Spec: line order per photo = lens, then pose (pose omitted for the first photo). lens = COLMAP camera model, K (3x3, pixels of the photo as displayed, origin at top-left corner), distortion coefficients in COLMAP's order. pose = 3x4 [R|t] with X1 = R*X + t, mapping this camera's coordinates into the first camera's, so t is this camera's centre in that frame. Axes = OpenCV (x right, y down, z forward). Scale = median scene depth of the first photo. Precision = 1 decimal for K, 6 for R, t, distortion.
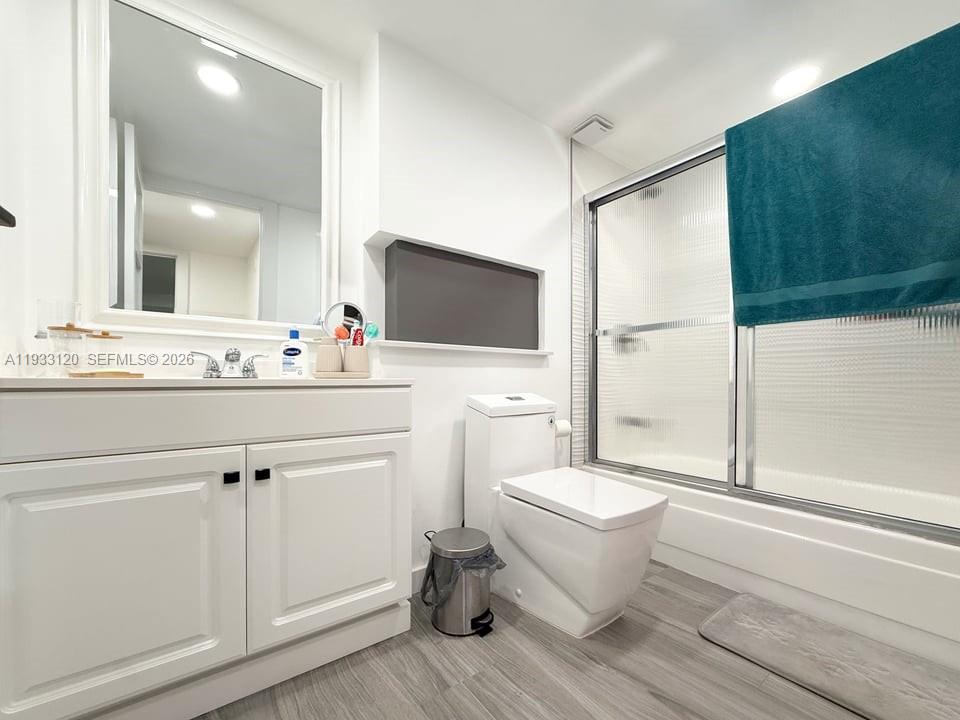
lens RADIAL K [[390.3, 0, 479.4], [0, 390.3, 375.5], [0, 0, 1]] dist [-0.000190, -0.000048]
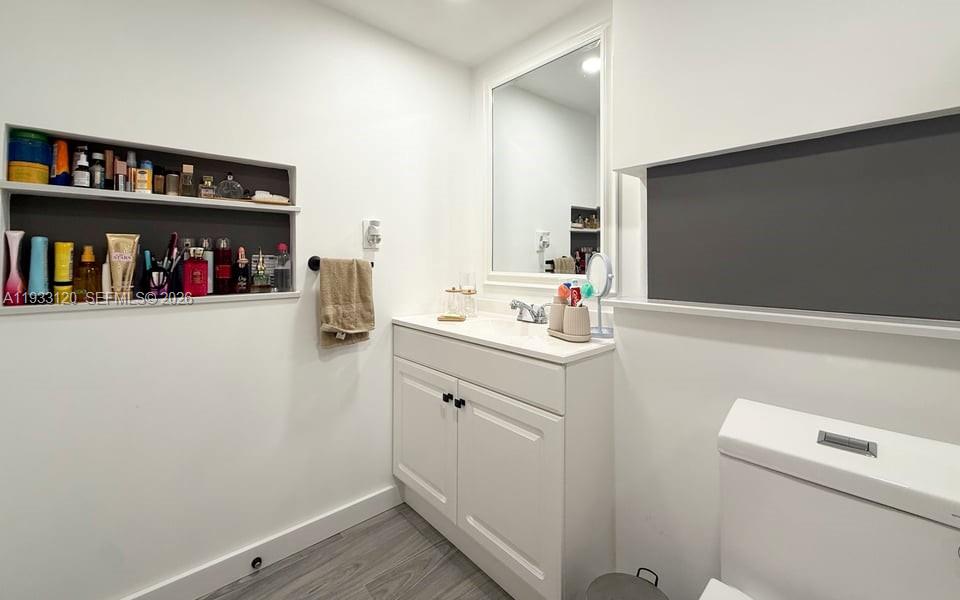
lens RADIAL K [[389.2, 0, 478.0], [0, 389.2, 252.2], [0, 0, 1]] dist [-0.000300, -0.000127]
pose [[0.085363, -0.024832, -0.996040, 0.520364], [0.005690, 0.999685, -0.024435, -0.155410], [0.996334, -0.003582, 0.085478, 0.575049]]
